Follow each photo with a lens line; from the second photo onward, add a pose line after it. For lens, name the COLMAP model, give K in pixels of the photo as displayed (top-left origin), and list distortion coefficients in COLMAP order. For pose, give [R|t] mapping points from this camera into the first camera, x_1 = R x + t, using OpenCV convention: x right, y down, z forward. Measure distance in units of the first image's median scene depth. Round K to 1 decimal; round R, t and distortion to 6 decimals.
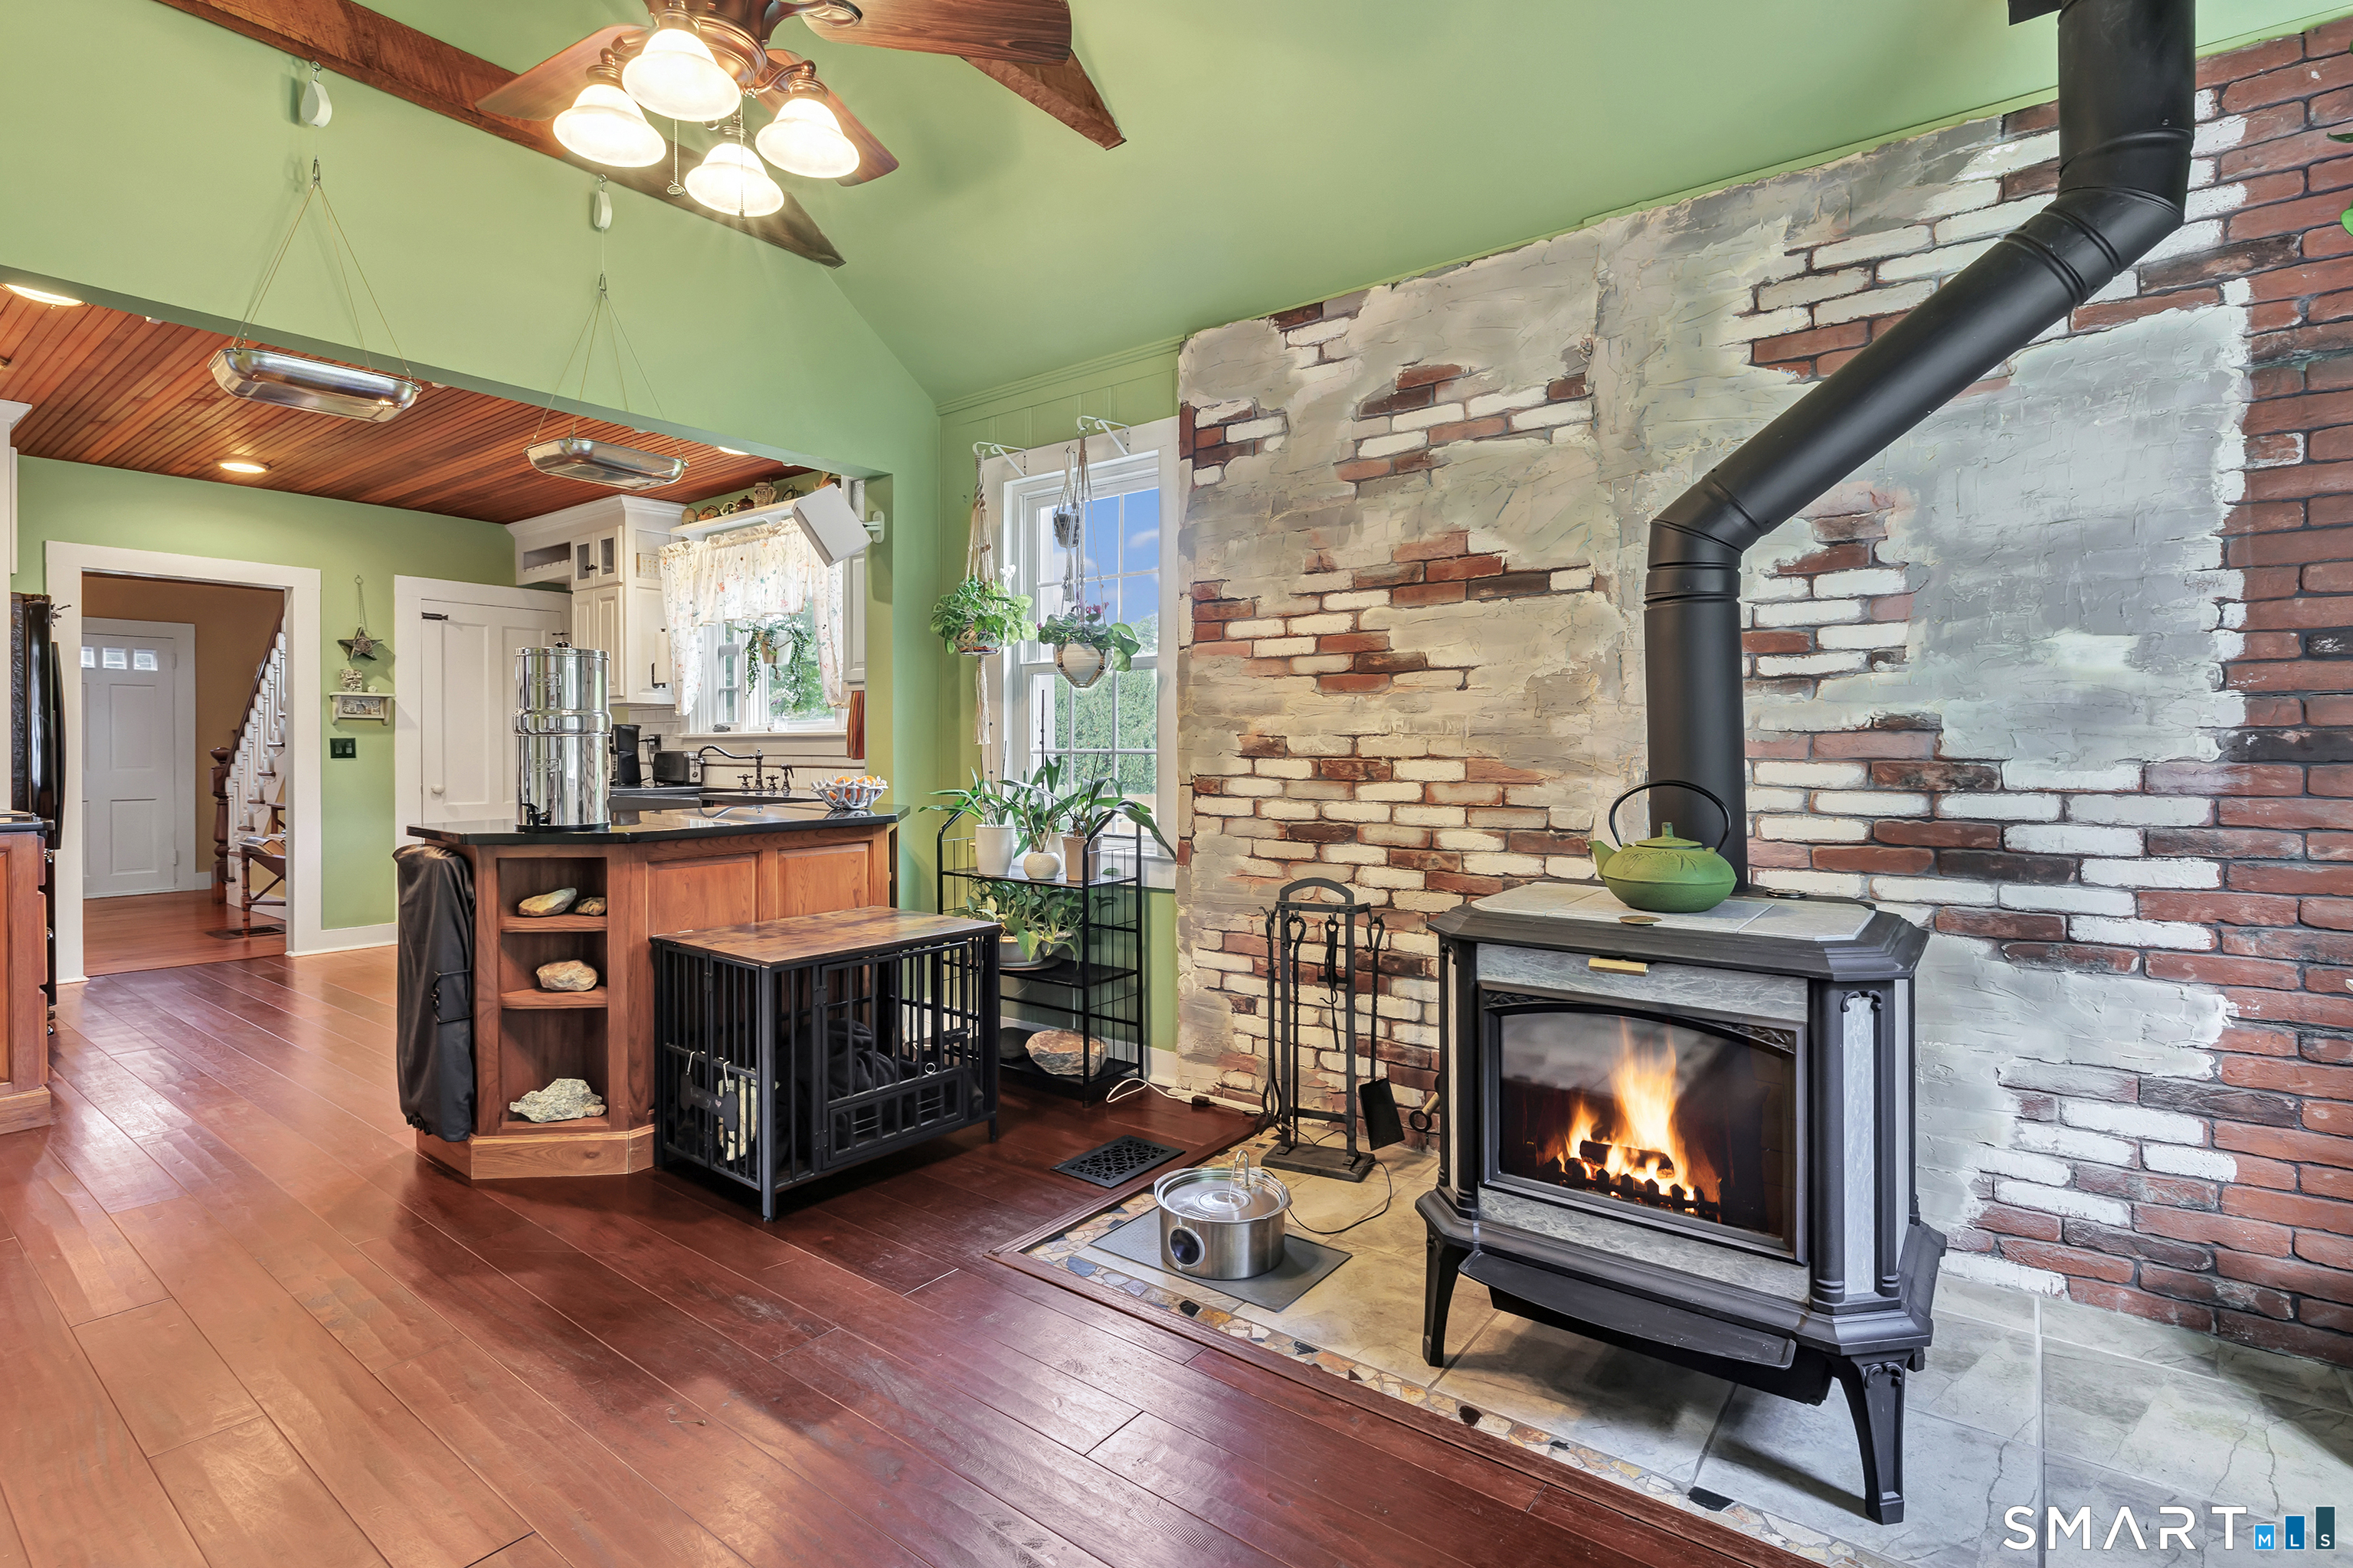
lens RADIAL K [[1072.6, 0, 1242.3], [0, 1072.6, 749.4], [0, 0, 1]] dist [0.000063, -0.000307]
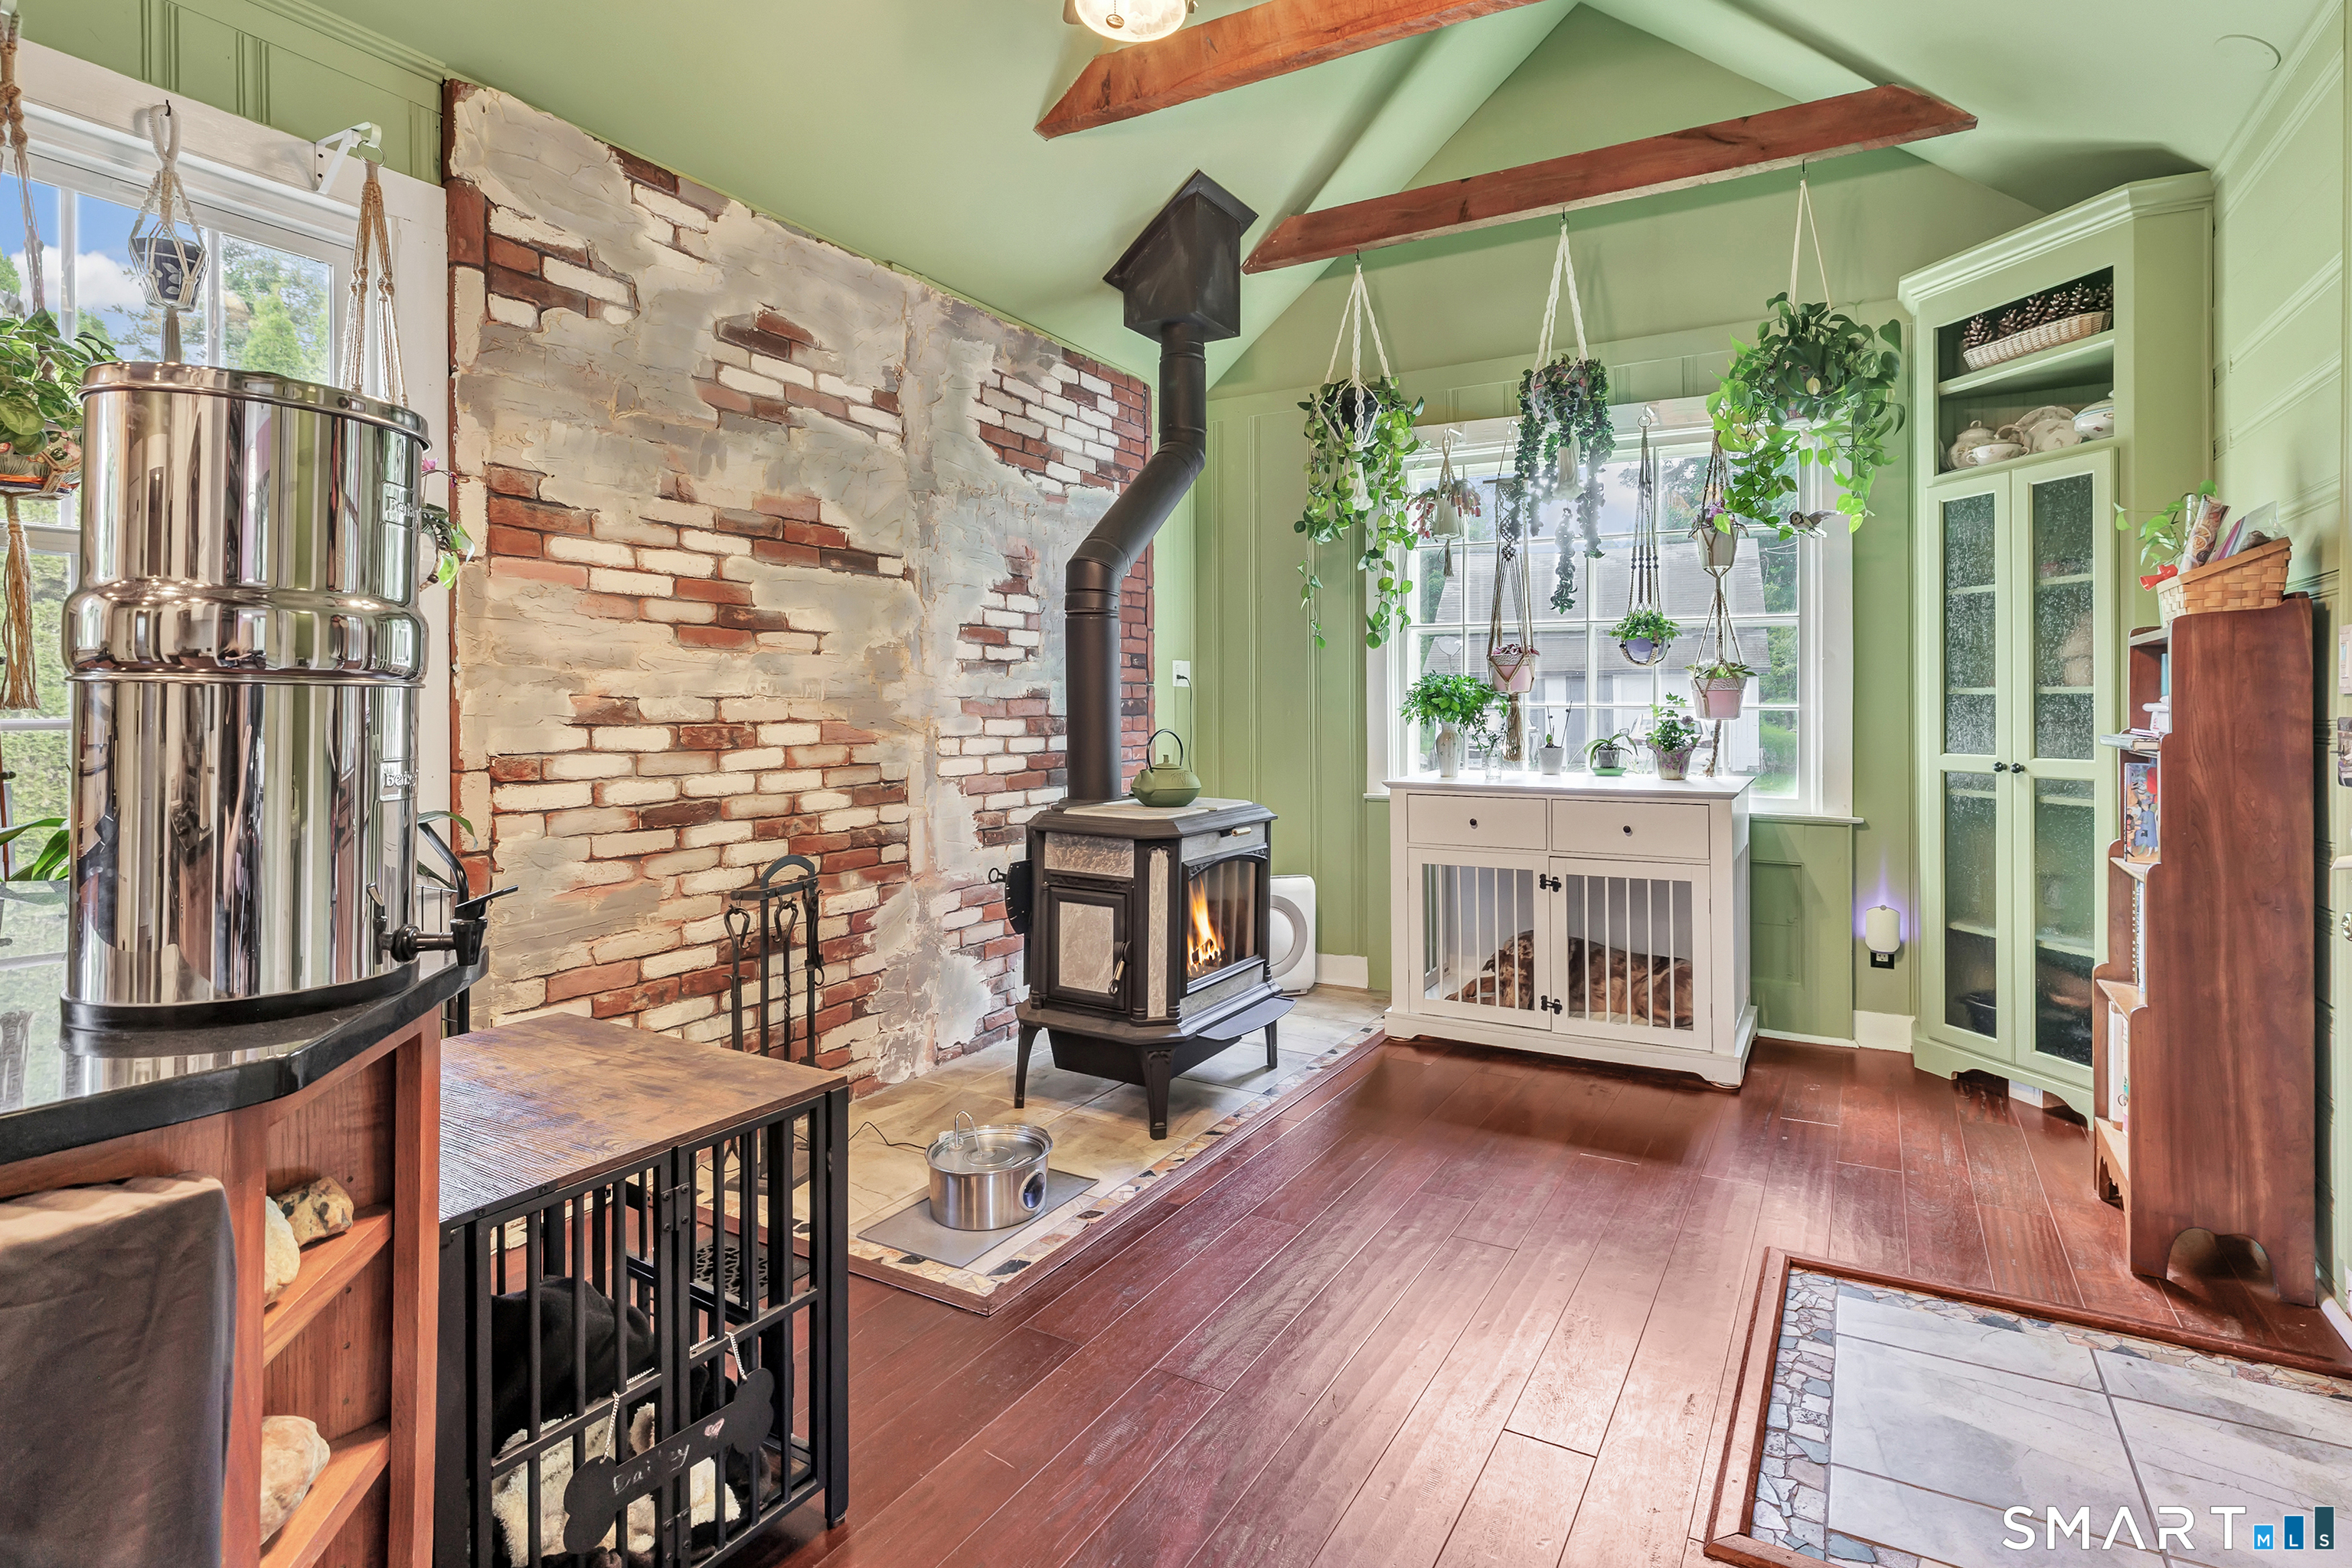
lens RADIAL K [[1167.7, 0, 1239.4], [0, 1167.7, 699.5], [0, 0, 1]] dist [-0.004742, -0.000095]
pose [[-0.114601, 0.005242, 0.993398, -0.908432], [0.004463, 0.999979, -0.004762, -0.005226], [-0.993402, 0.003888, -0.114622, 0.701697]]
